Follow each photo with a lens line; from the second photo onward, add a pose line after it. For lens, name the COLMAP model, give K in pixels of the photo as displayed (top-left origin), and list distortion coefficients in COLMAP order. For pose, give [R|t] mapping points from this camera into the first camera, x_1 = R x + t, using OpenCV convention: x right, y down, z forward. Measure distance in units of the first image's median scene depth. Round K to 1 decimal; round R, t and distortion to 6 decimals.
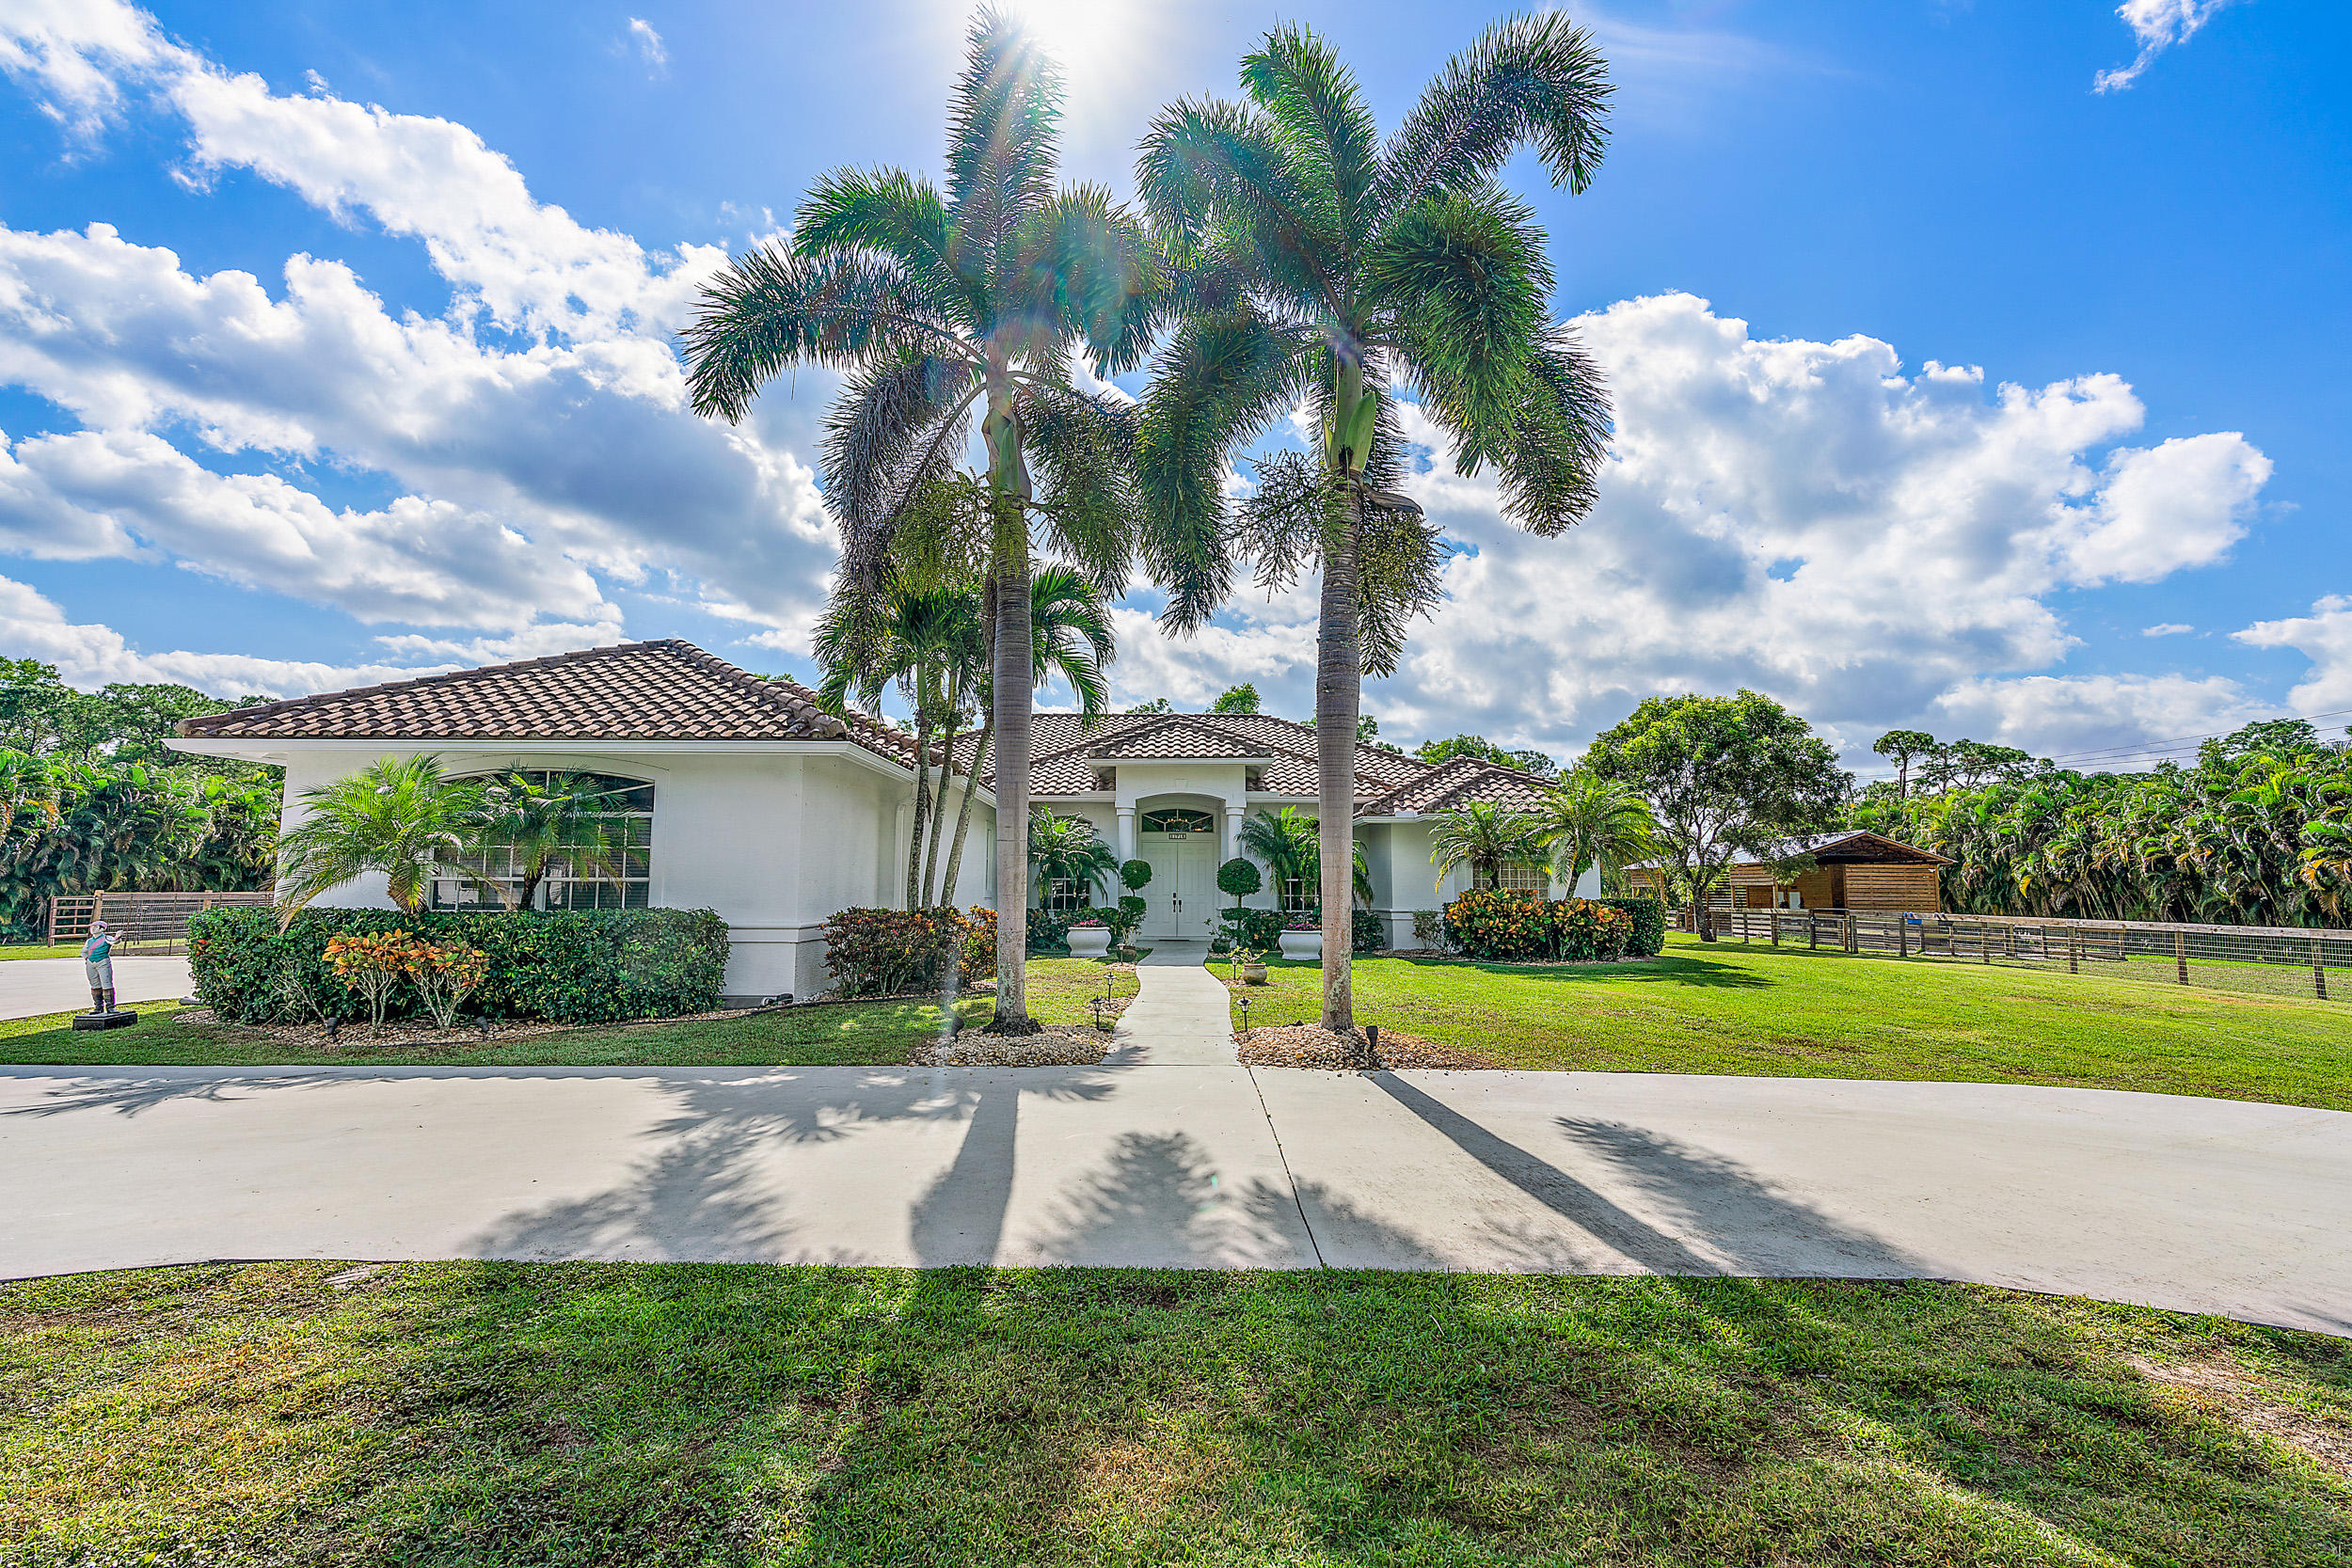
lens RADIAL K [[1070.7, 0, 1163.5], [0, 1070.7, 781.9], [0, 0, 1]] dist [-0.001014, 0.000525]
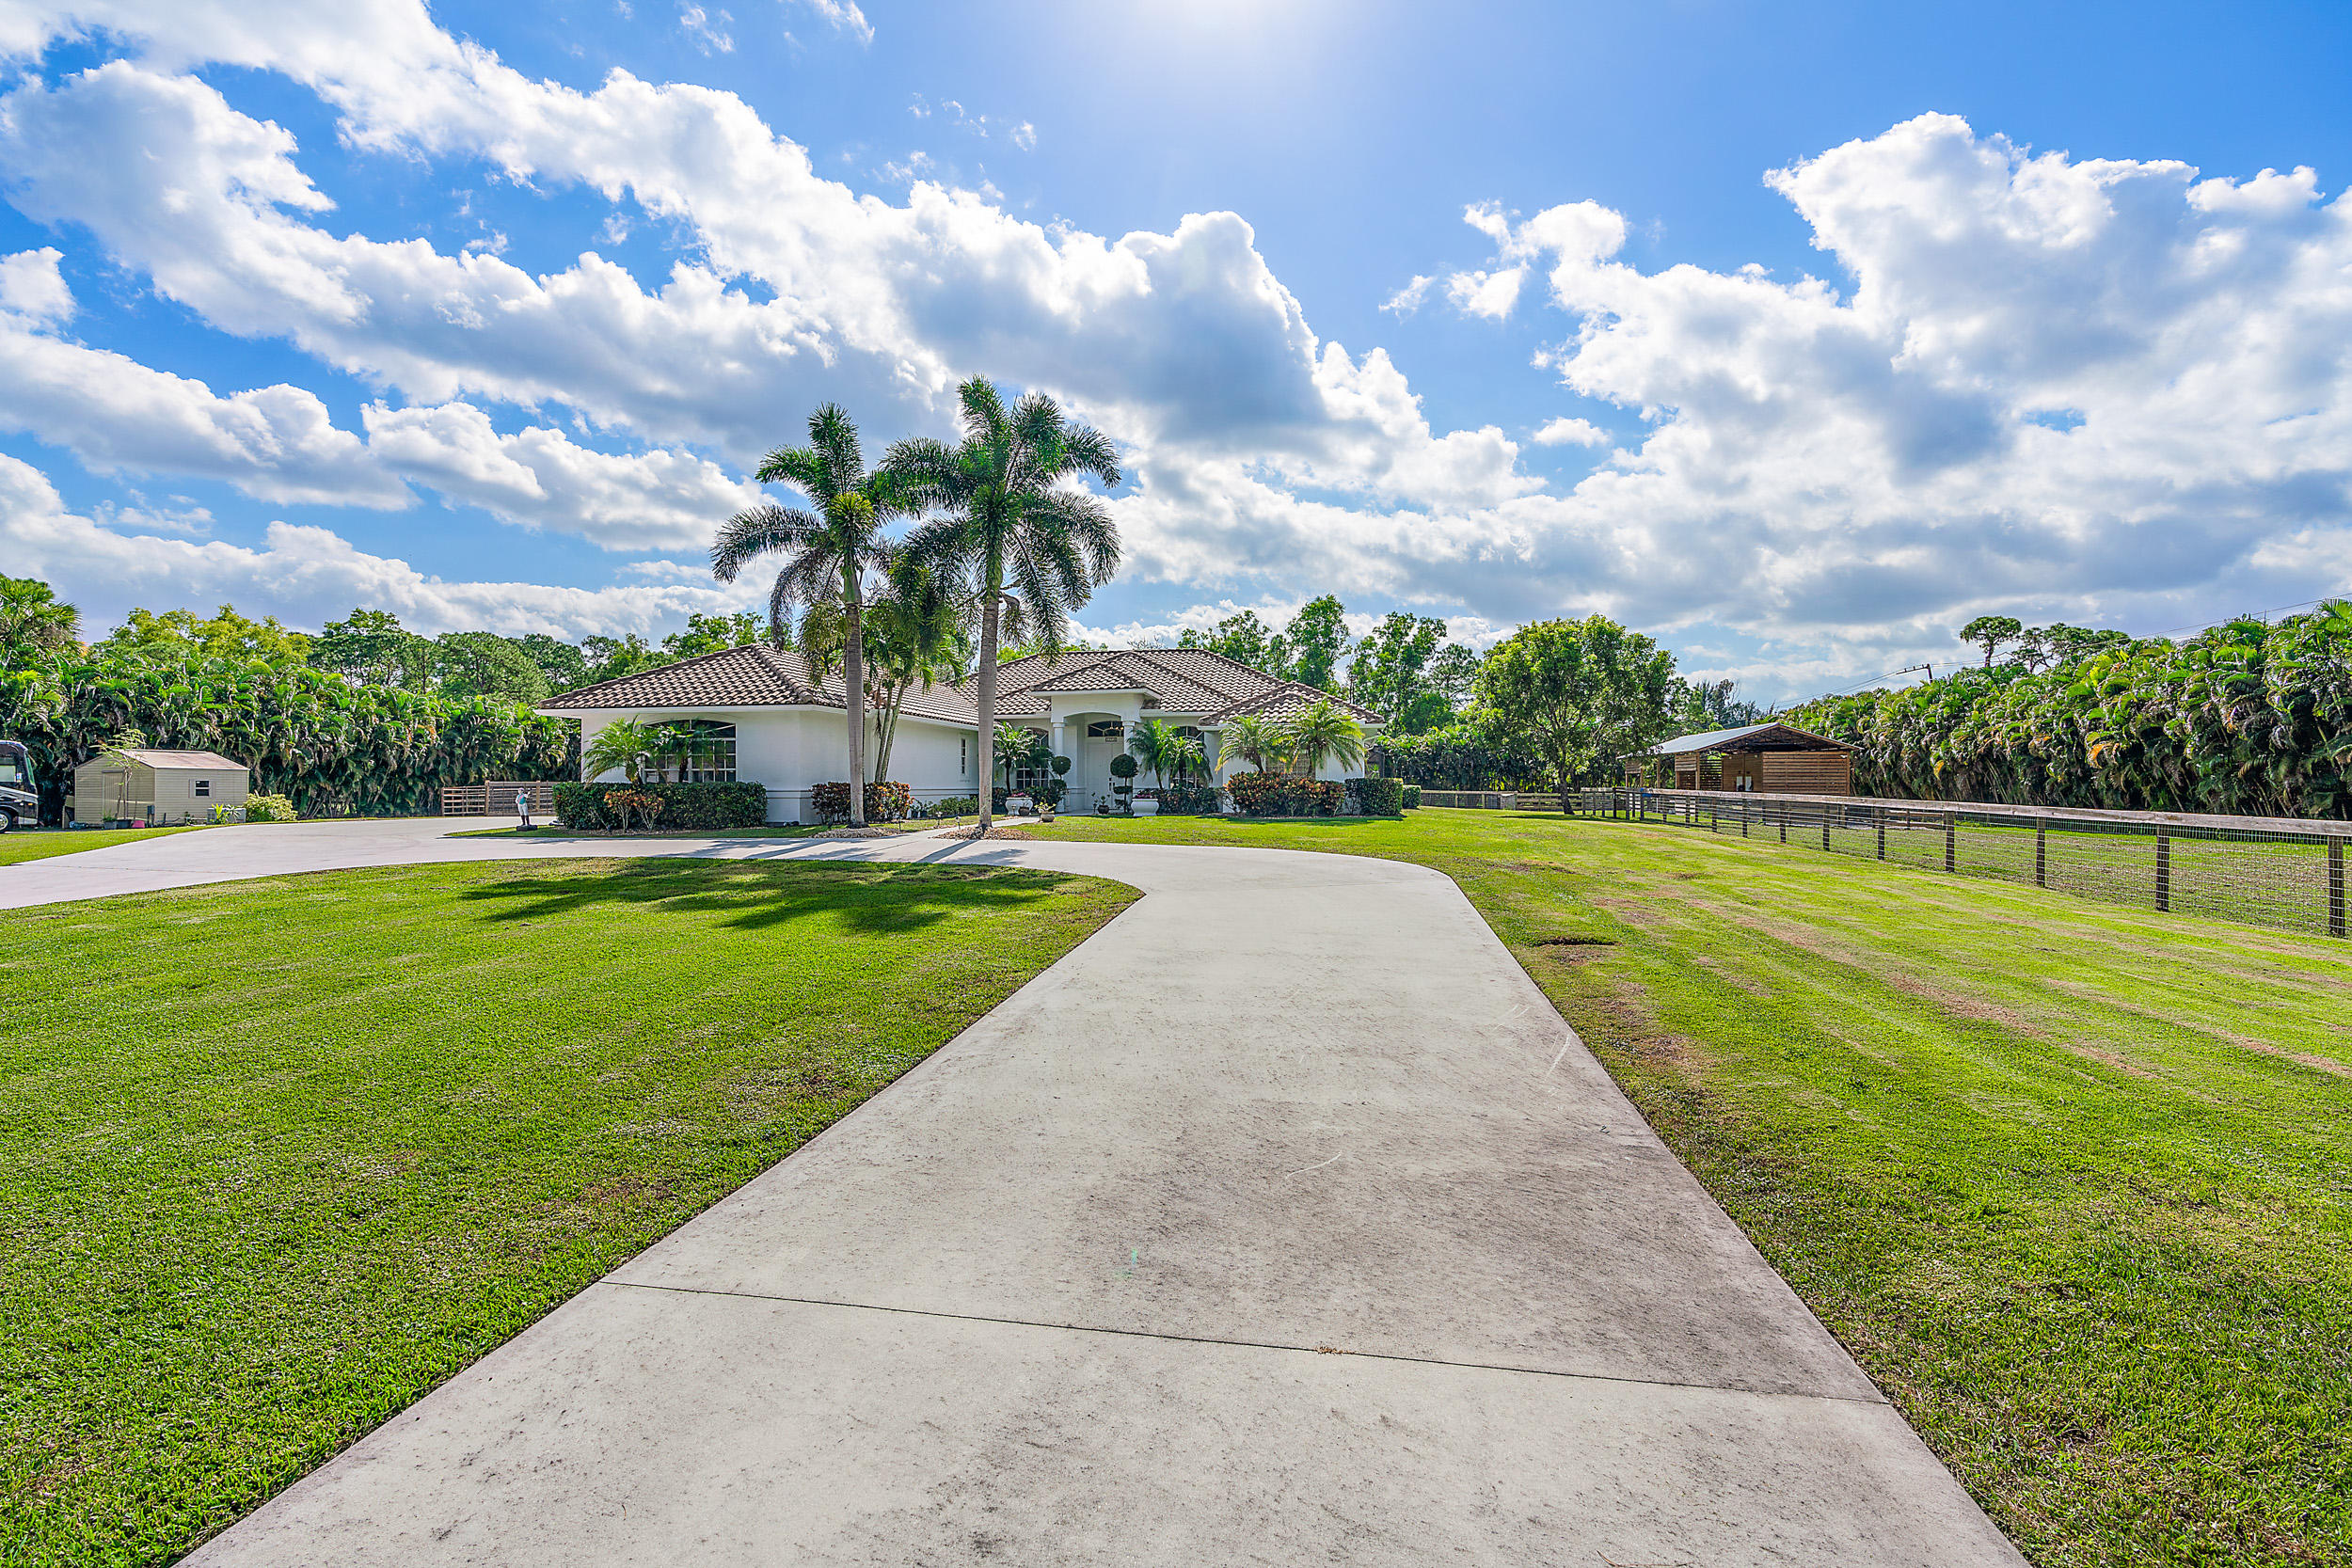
lens RADIAL K [[1058.2, 0, 1176.0], [0, 1058.2, 784.0], [0, 0, 1]] dist [-0.012077, 0.000095]
pose [[0.987486, -0.007808, -0.157515, 0.231490], [0.023624, 0.994828, 0.098789, -0.021702], [0.155929, -0.101274, 0.982563, -0.302936]]
